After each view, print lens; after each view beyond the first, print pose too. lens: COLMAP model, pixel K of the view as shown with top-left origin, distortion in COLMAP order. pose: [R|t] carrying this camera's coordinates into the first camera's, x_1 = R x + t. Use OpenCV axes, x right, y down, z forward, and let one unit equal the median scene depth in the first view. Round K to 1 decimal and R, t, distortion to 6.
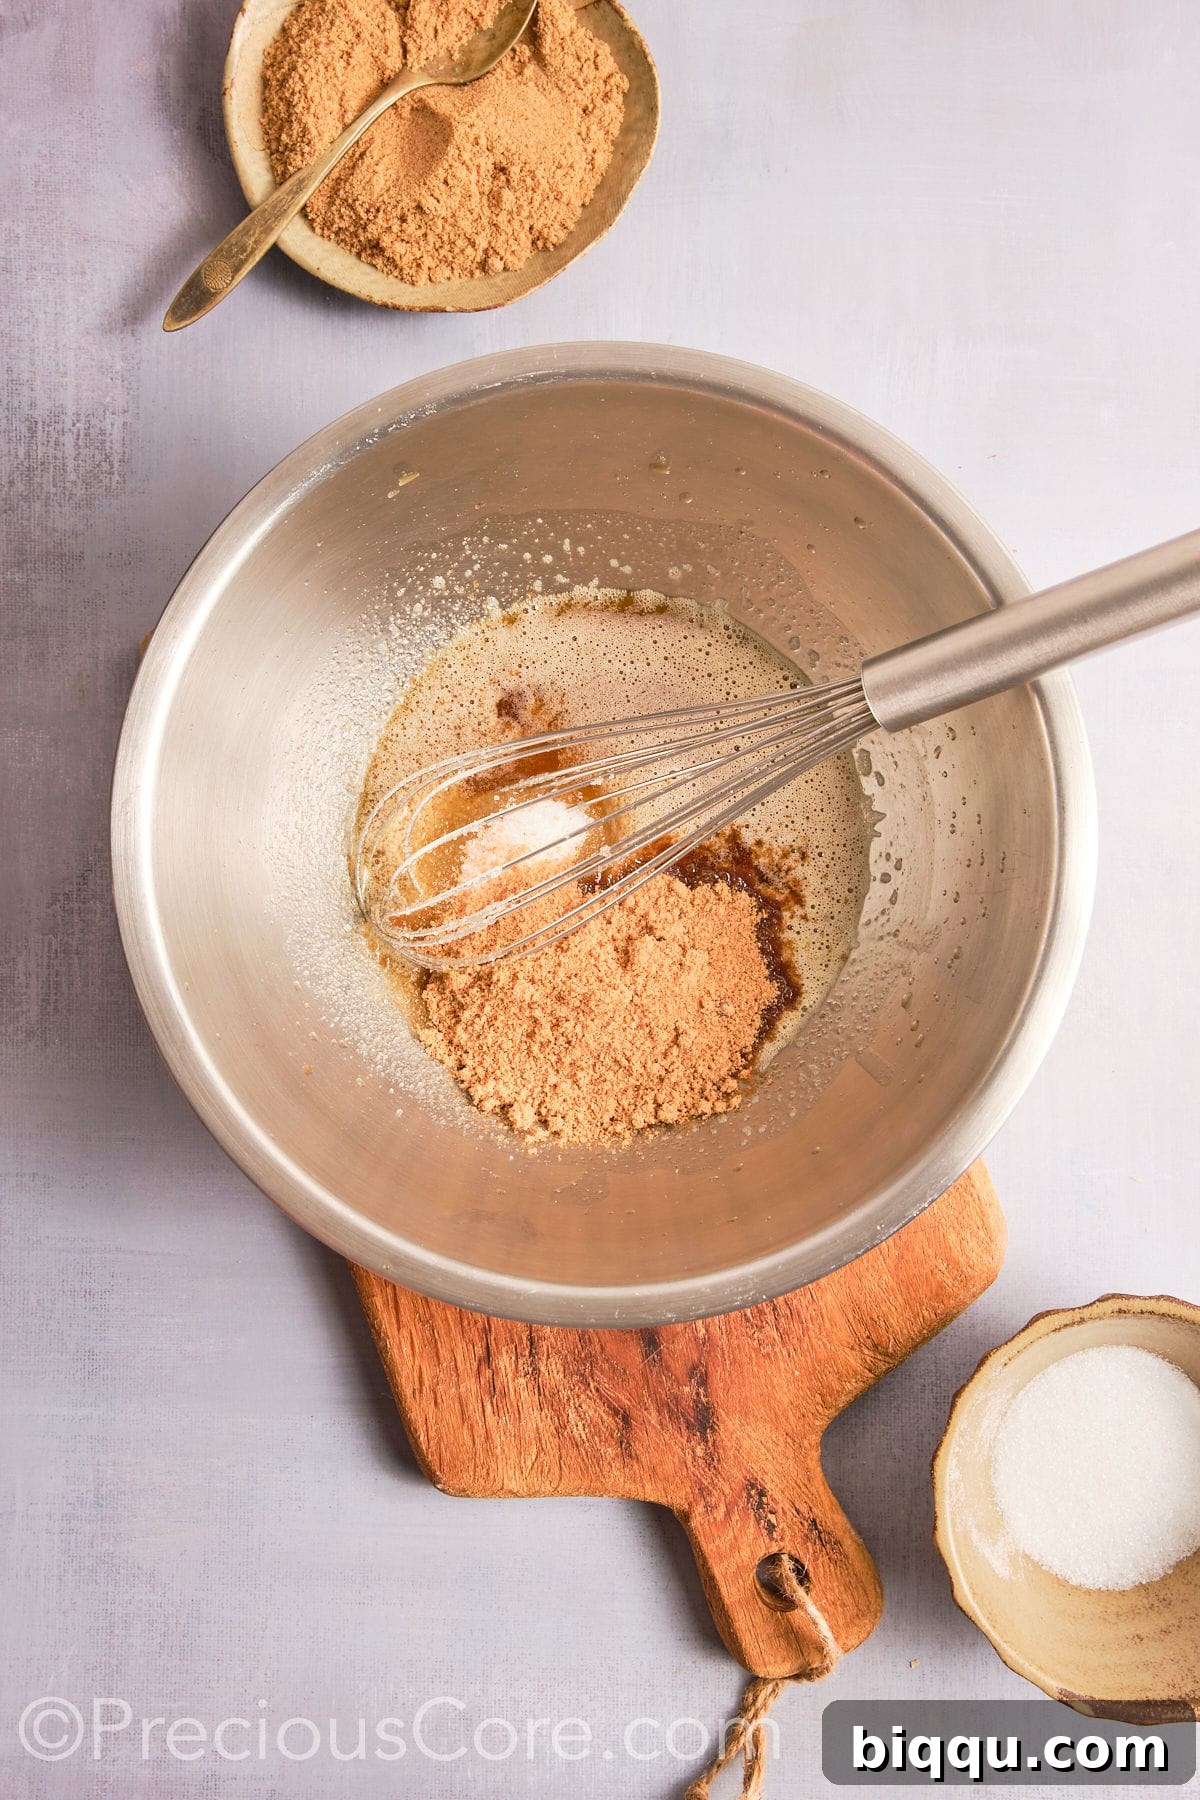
lens RADIAL K [[4325.6, 0, 597.6], [0, 4325.6, 898.2], [0, 0, 1]] dist [0.993357, 0.000000]
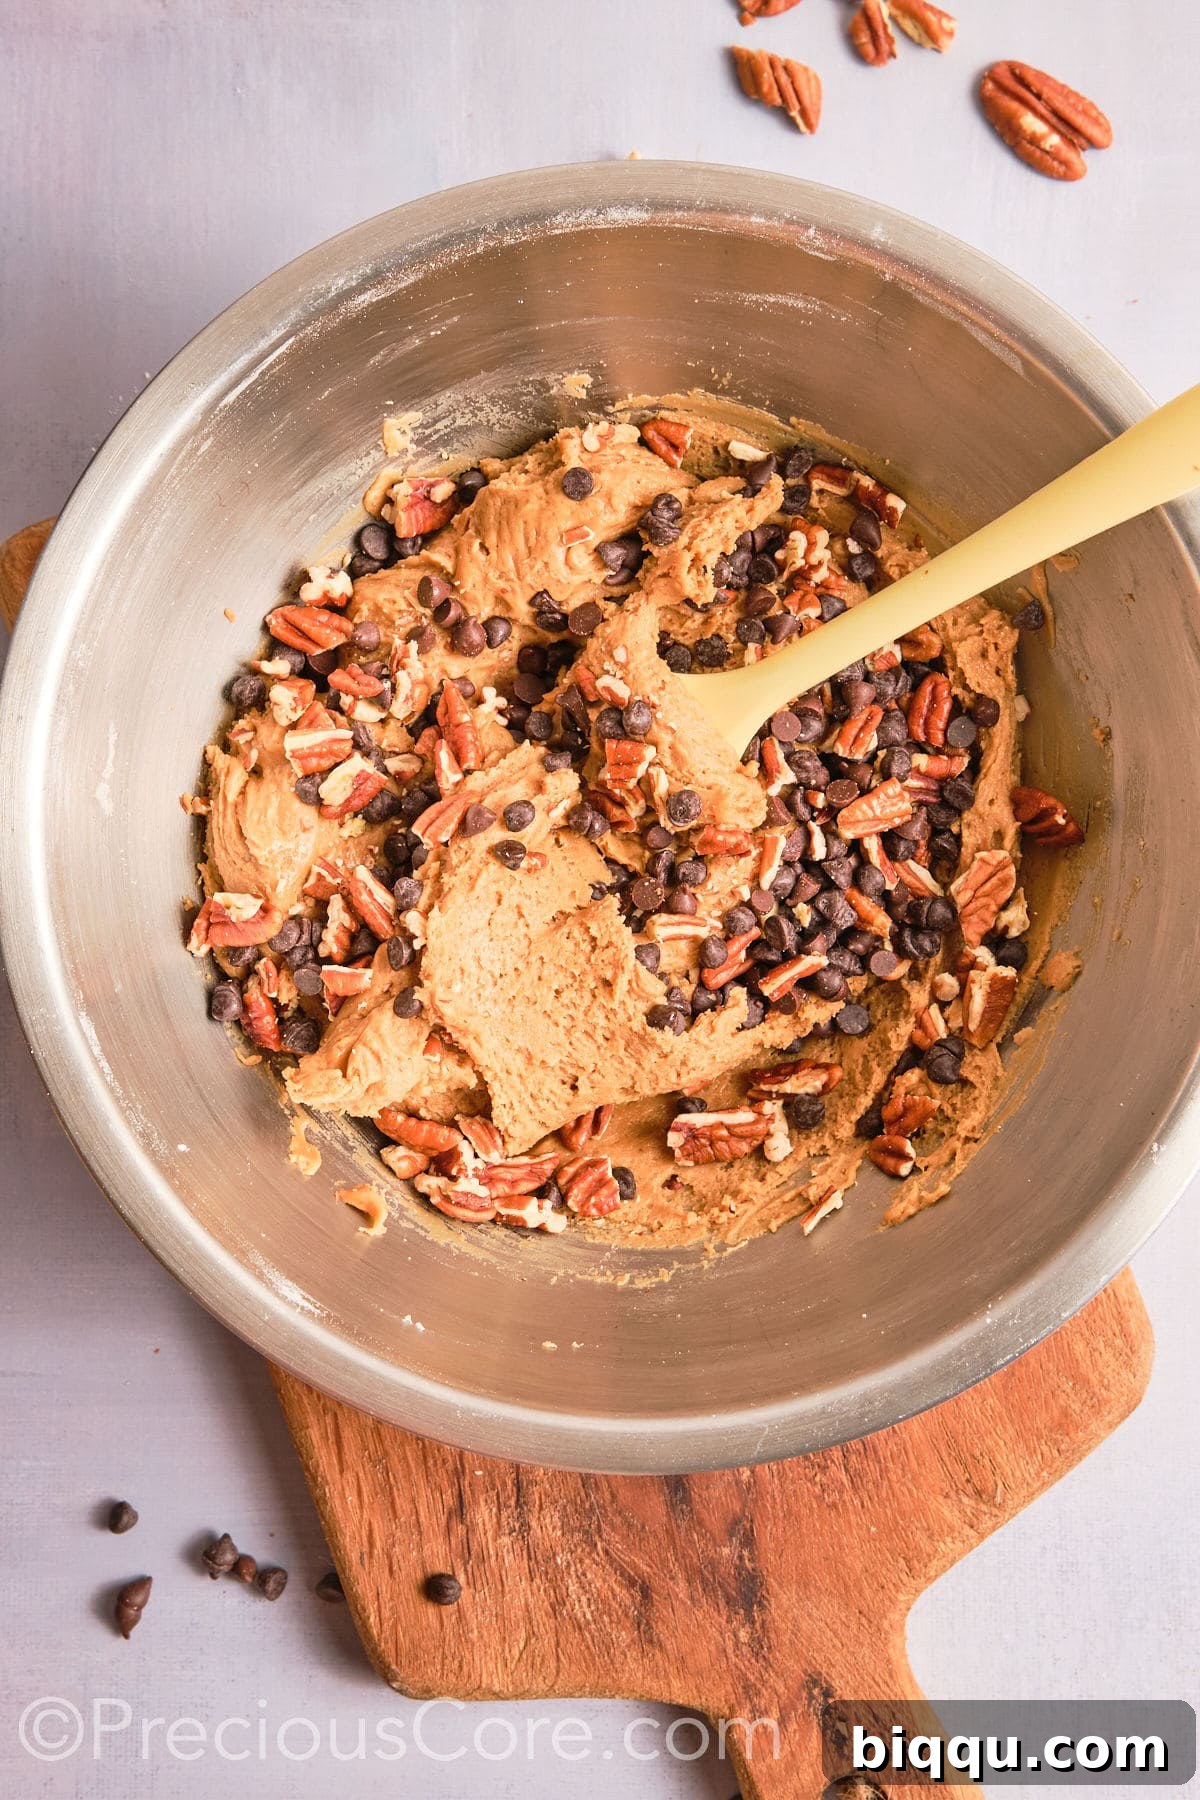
lens RADIAL K [[4325.6, 0, 605.9], [0, 4325.6, 896.8], [0, 0, 1]] dist [0.993357, 0.000000]
pose [[0.999991, -0.003362, 0.002524, -0.001725], [0.003362, 0.999994, -0.000253, 0.000339], [-0.002523, 0.000262, 0.999997, 0.243831]]
